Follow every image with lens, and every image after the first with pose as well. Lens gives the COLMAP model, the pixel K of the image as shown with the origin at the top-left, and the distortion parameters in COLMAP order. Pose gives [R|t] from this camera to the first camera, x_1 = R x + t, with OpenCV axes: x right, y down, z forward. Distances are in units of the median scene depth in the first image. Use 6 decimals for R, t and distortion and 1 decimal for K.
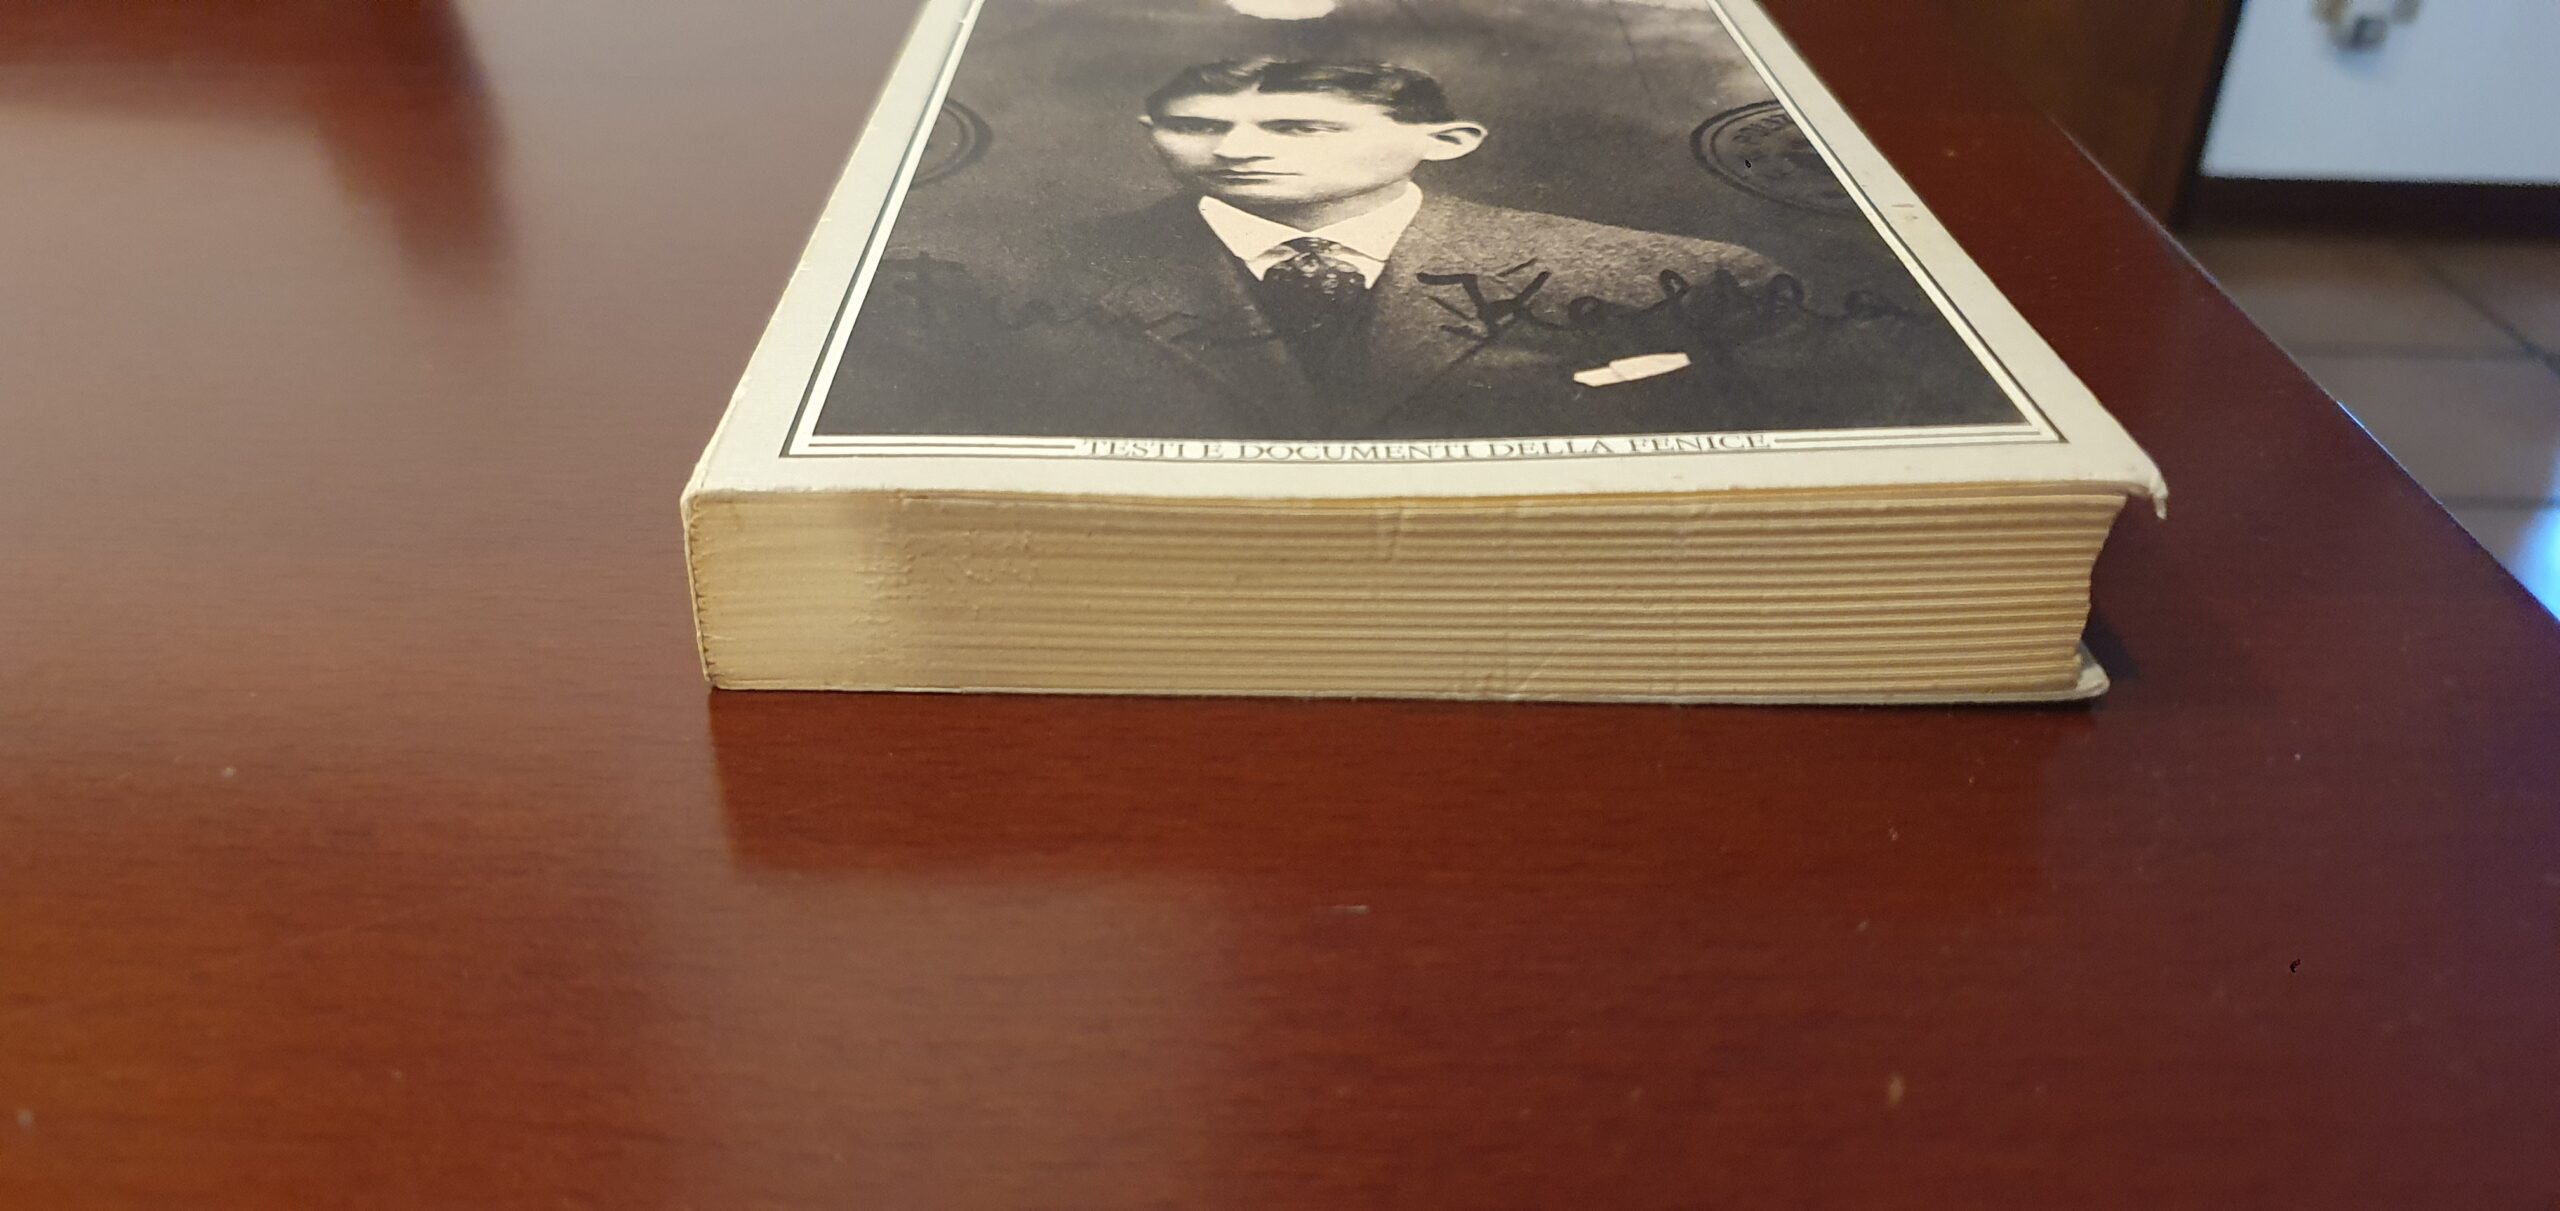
lens RADIAL K [[2070.2, 0, 1280.0], [0, 2070.2, 605.5], [0, 0, 1]] dist [0.162163, -0.582282]
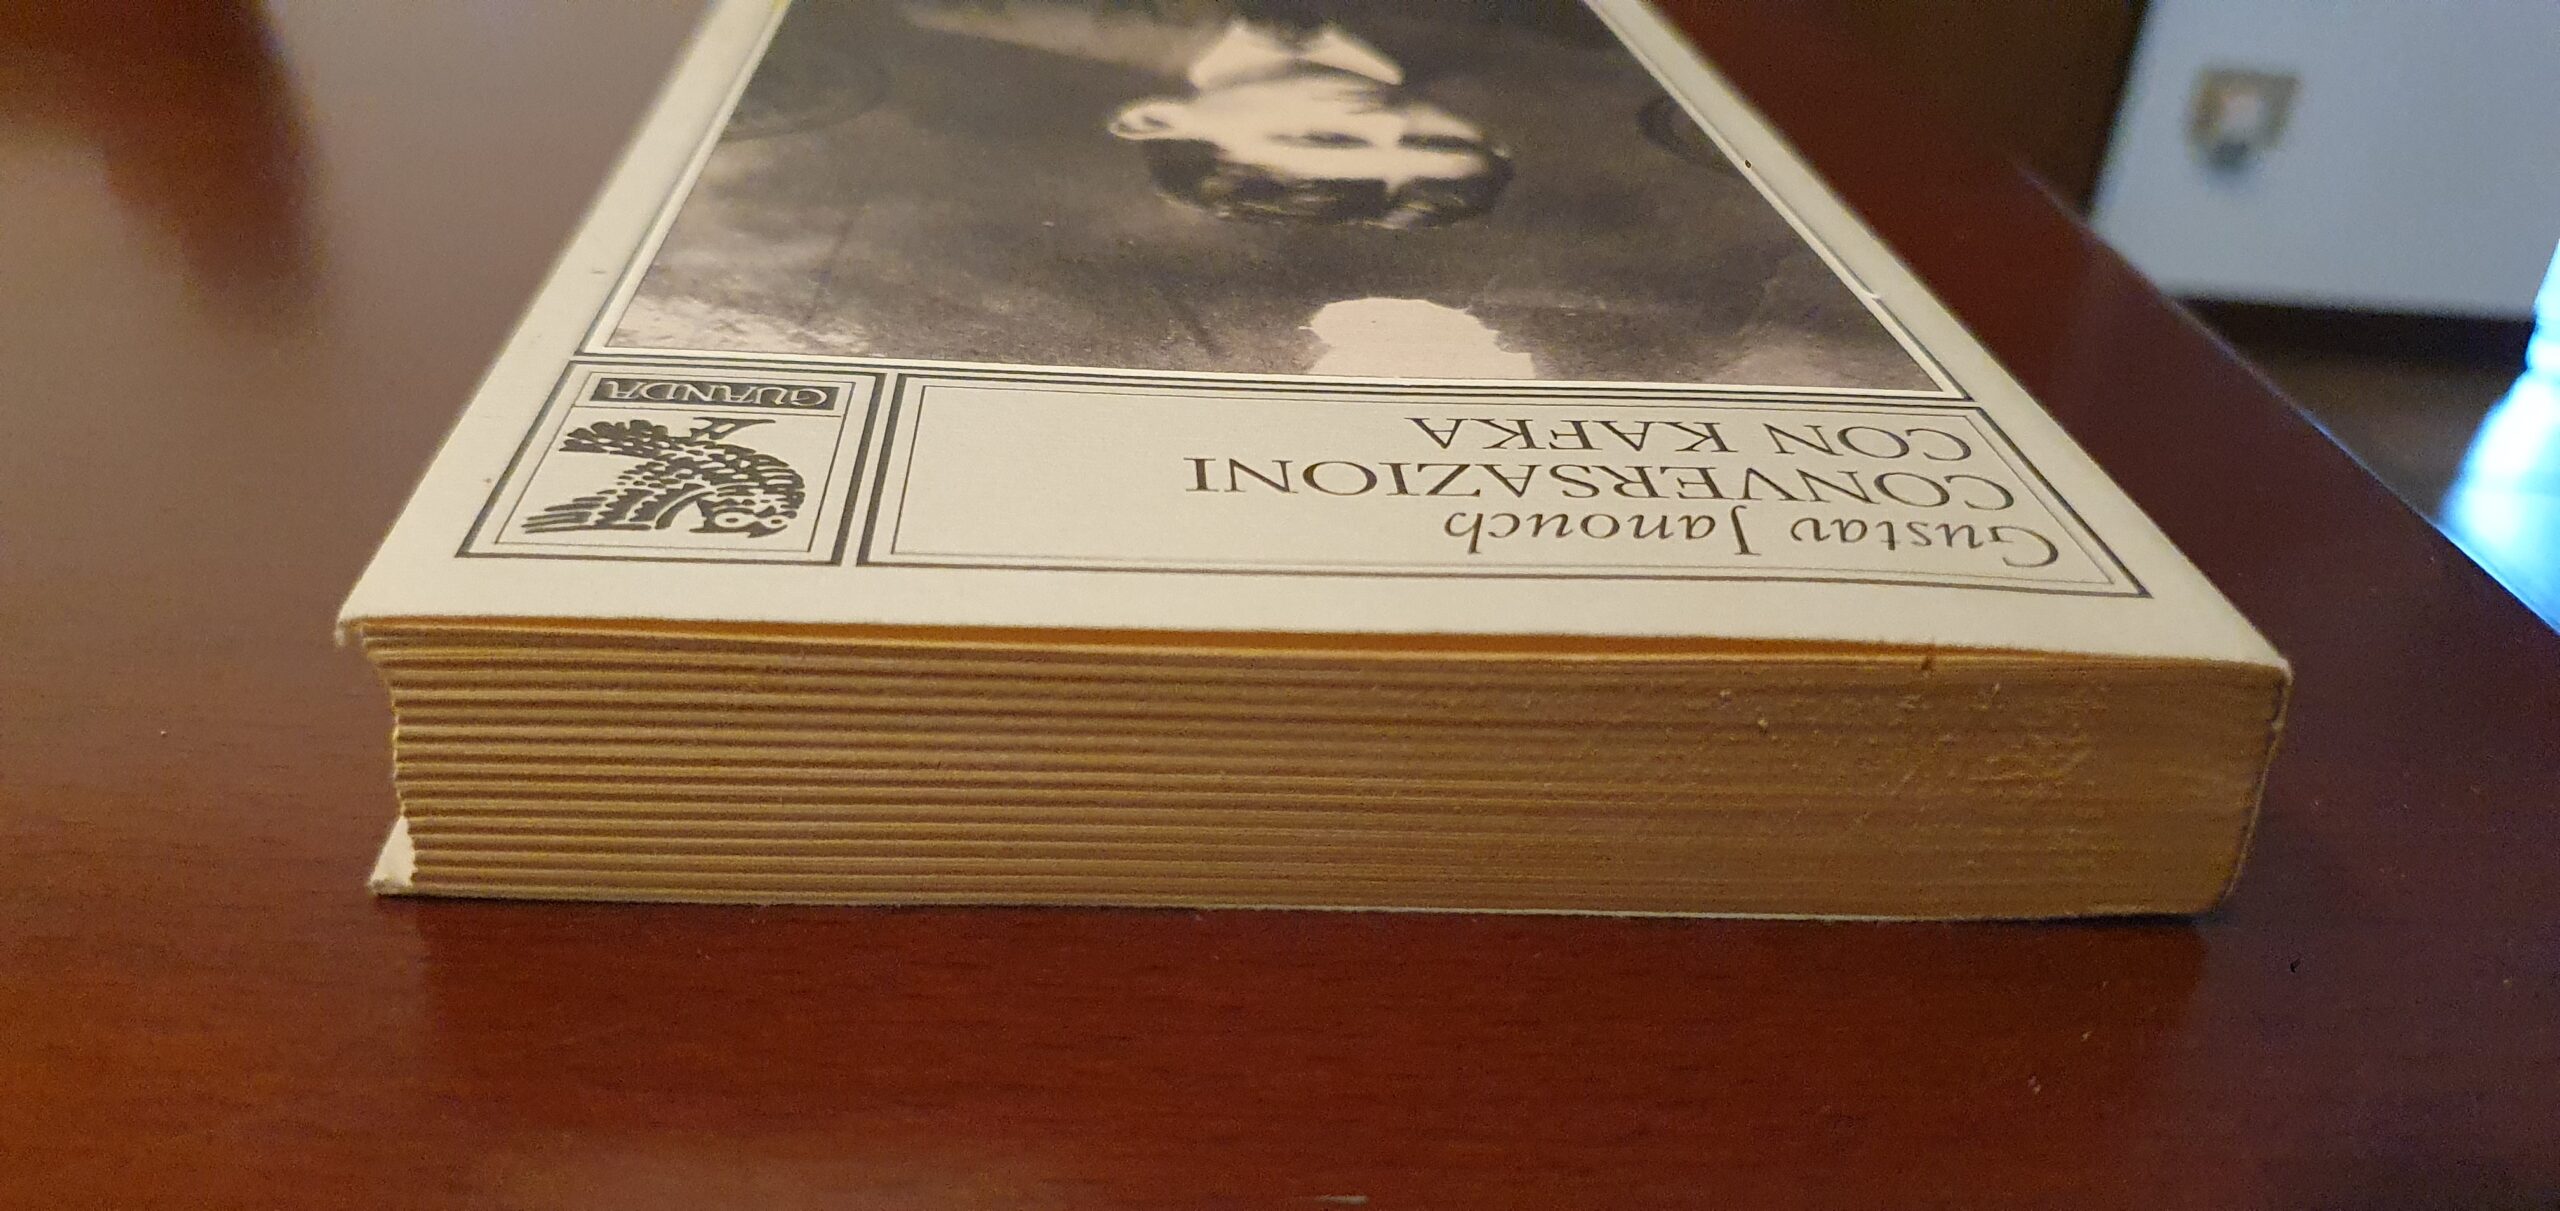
lens RADIAL K [[2070.2, 0, 1280.0], [0, 2070.2, 605.5], [0, 0, 1]] dist [0.162163, -0.582282]
pose [[-0.994055, -0.050148, -0.096644, 0.116711], [-0.108759, 0.499074, 0.859707, -1.005032], [0.005120, 0.865107, -0.501561, 1.828914]]
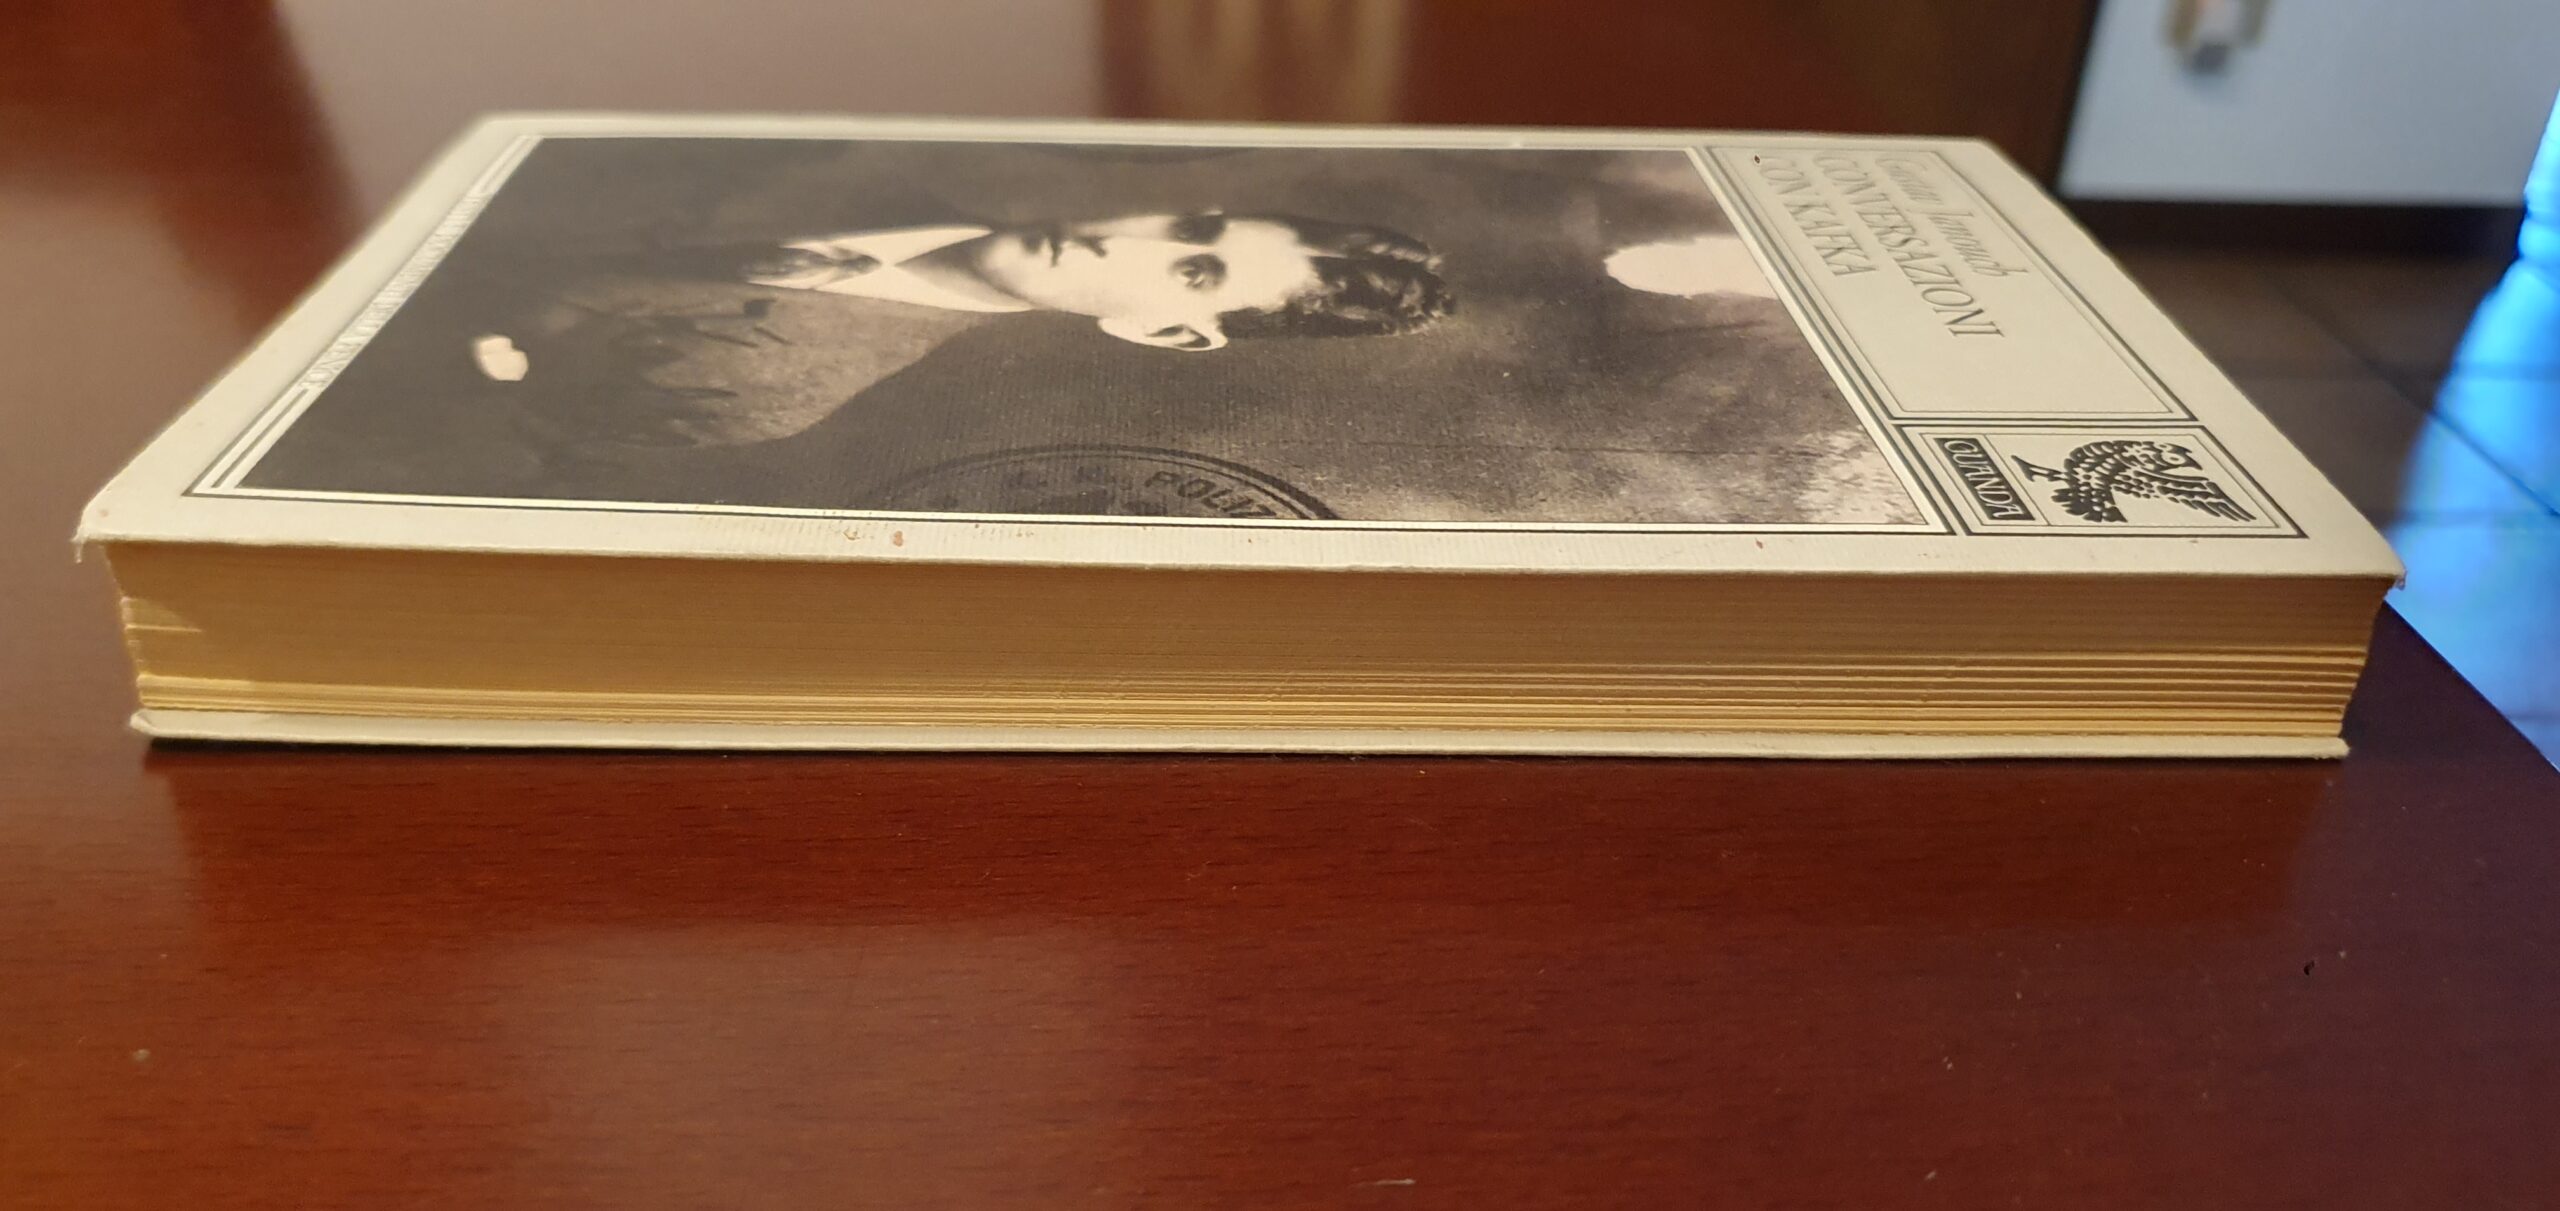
lens RADIAL K [[2070.2, 0, 1280.0], [0, 2070.2, 605.5], [0, 0, 1]] dist [0.162163, -0.582282]
pose [[0.024176, 0.492066, -0.870222, 1.034666], [-0.543029, 0.737326, 0.401834, -0.588209], [0.839366, 0.462841, 0.285031, 0.944410]]
